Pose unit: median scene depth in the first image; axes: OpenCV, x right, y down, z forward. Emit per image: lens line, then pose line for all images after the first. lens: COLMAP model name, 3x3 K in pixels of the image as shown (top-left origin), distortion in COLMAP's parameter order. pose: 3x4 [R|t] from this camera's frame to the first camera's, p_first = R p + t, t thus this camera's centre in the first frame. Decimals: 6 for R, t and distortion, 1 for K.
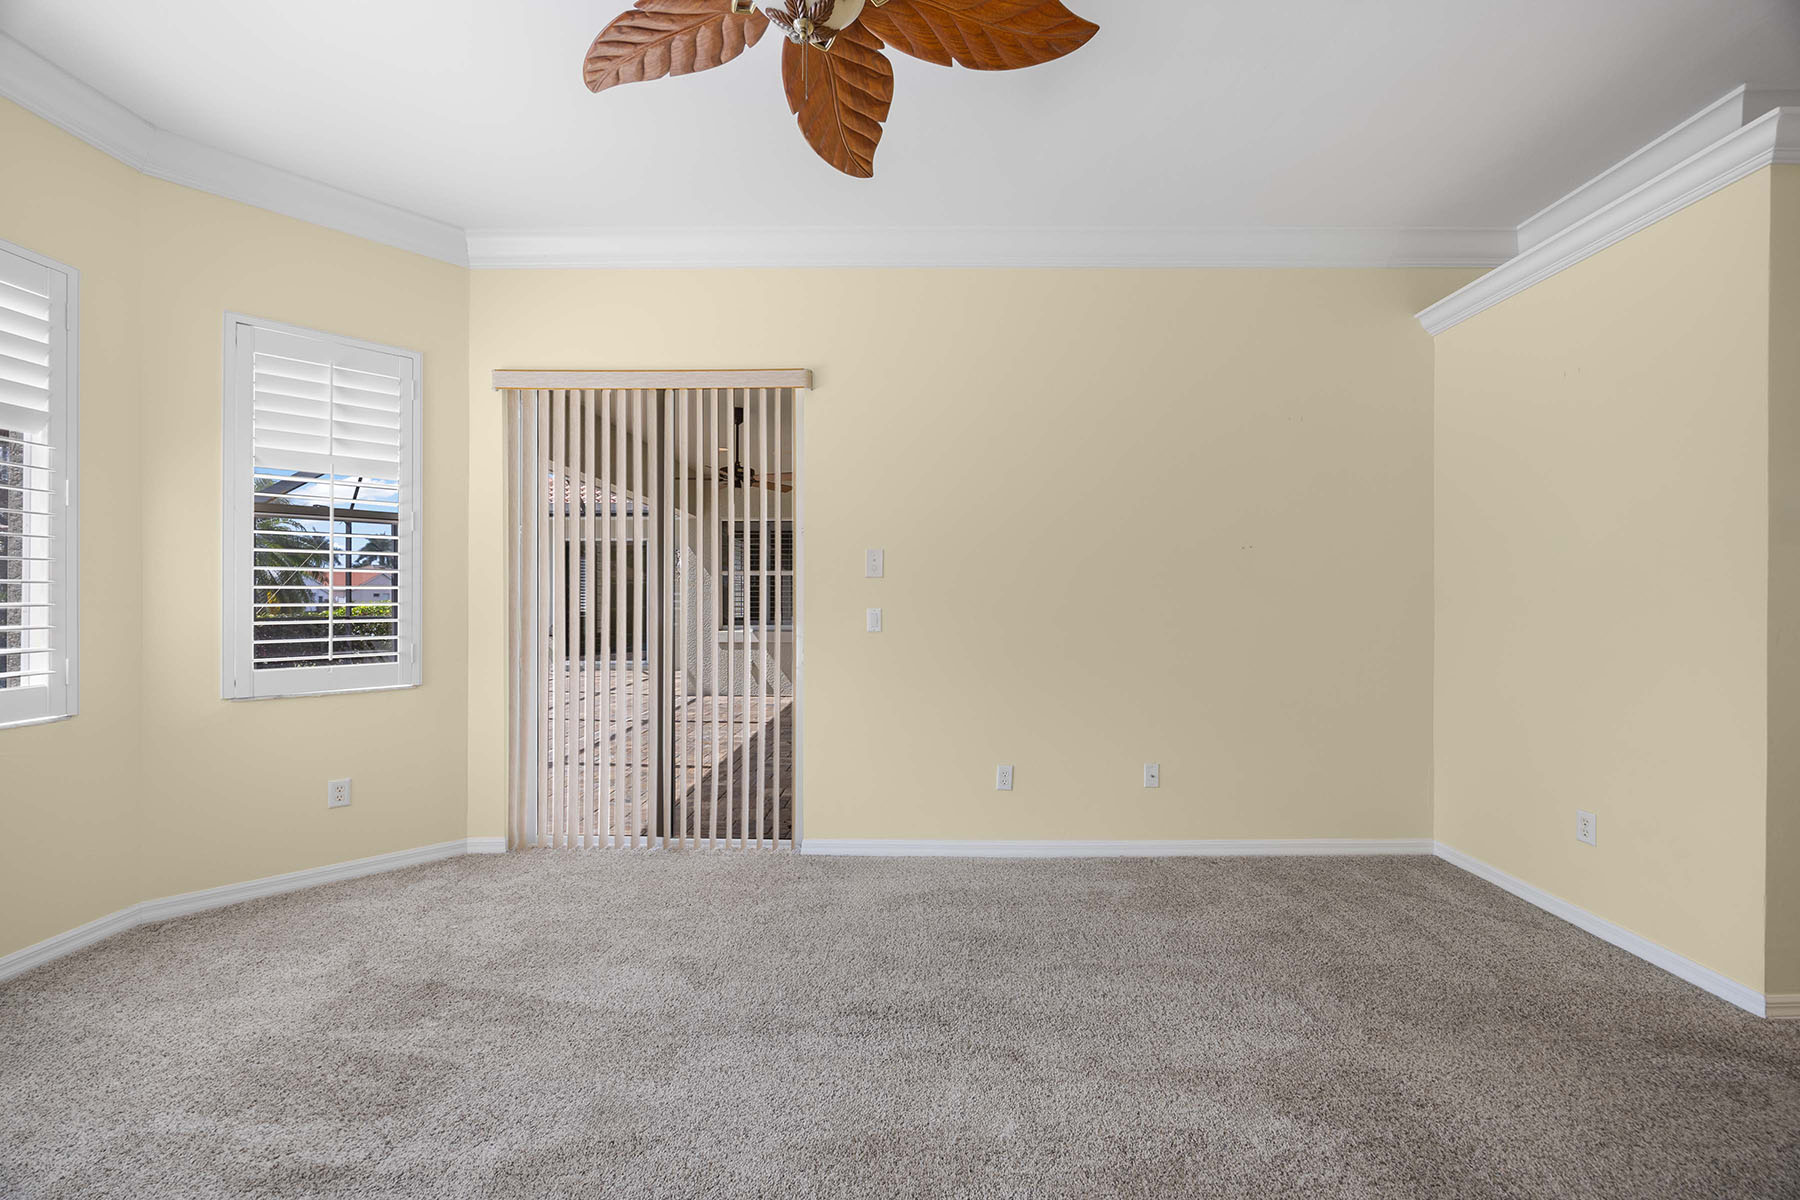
lens RADIAL K [[684.3, 0, 898.4], [0, 684.3, 600.3], [0, 0, 1]] dist [-0.001329, -0.000202]
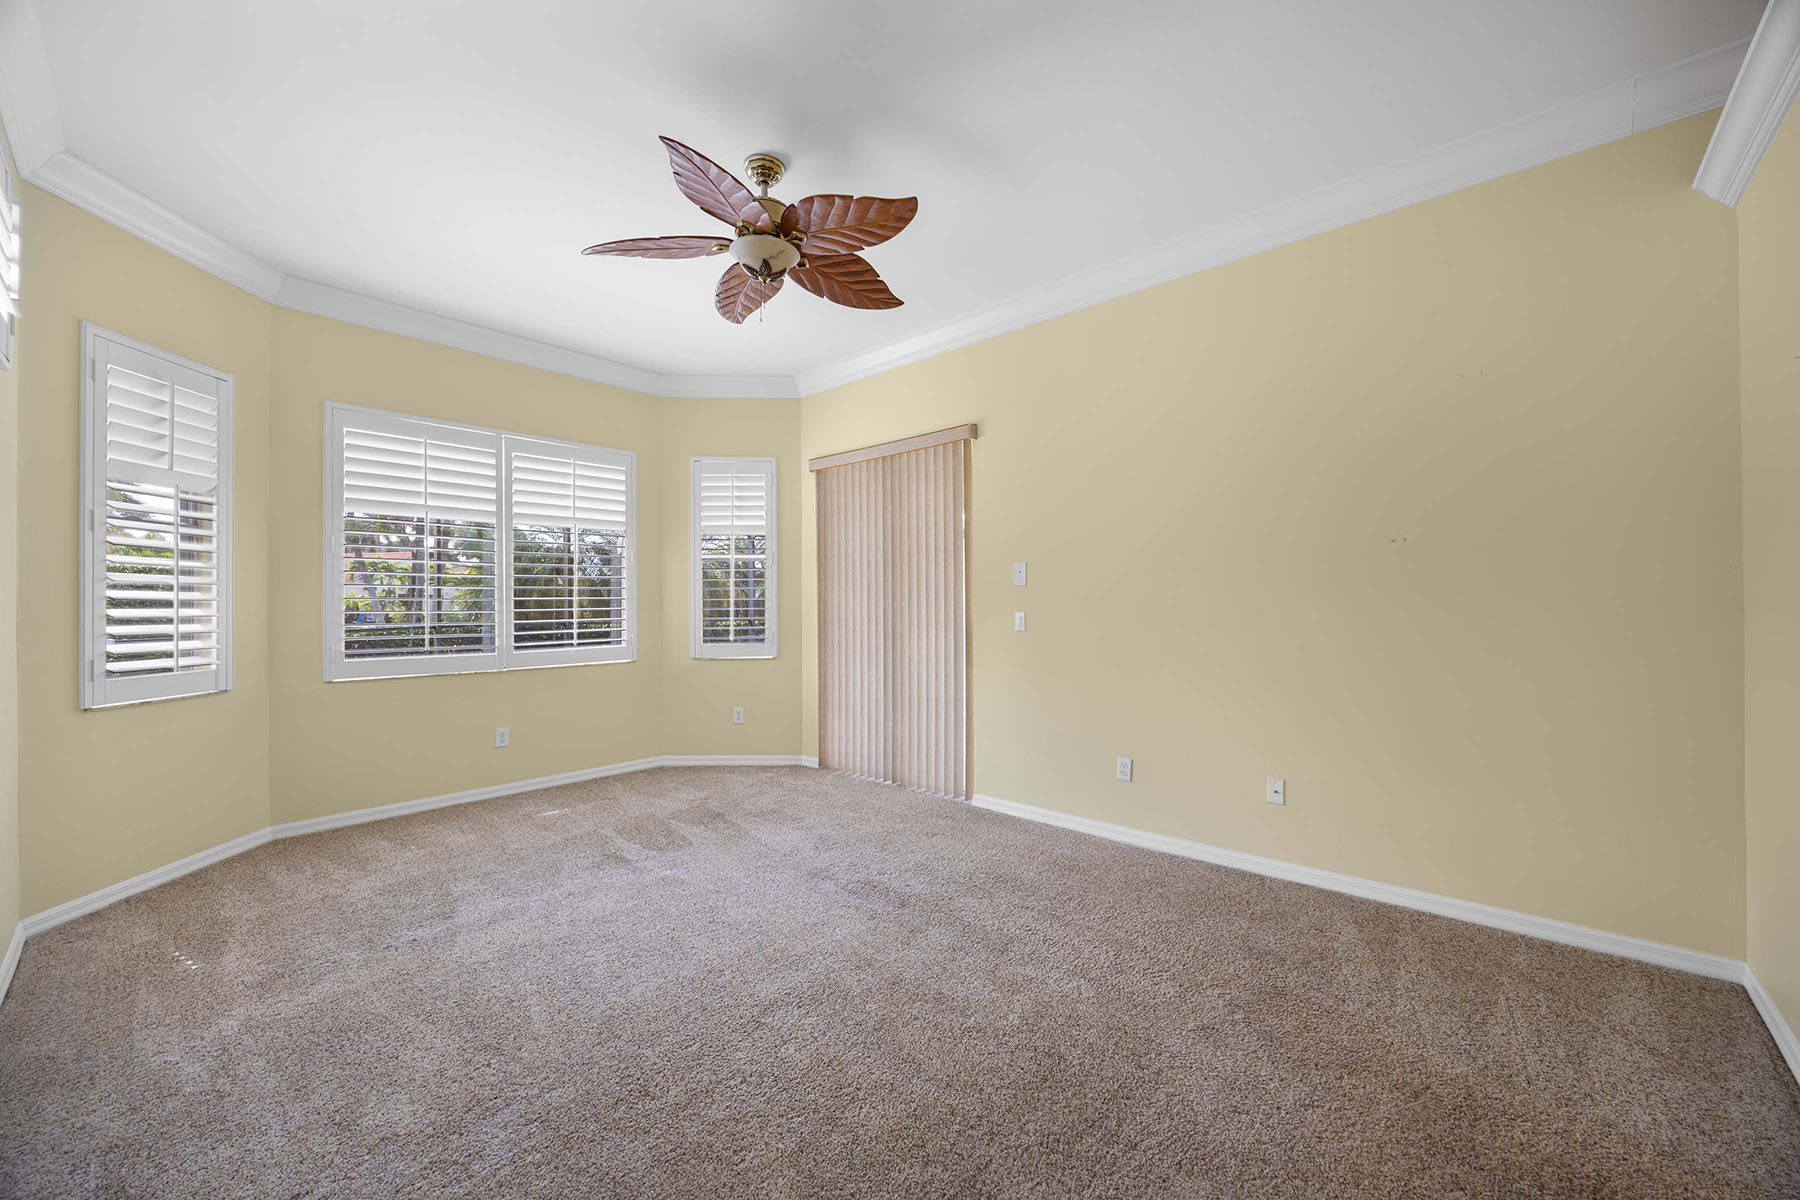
lens RADIAL K [[684.3, 0, 903.5], [0, 684.3, 604.0], [0, 0, 1]] dist [-0.001329, -0.000202]
pose [[0.748176, -0.004727, -0.663484, 0.670521], [0.004897, 0.999987, -0.001603, -0.001216], [0.663483, -0.002050, 0.748189, -0.039585]]
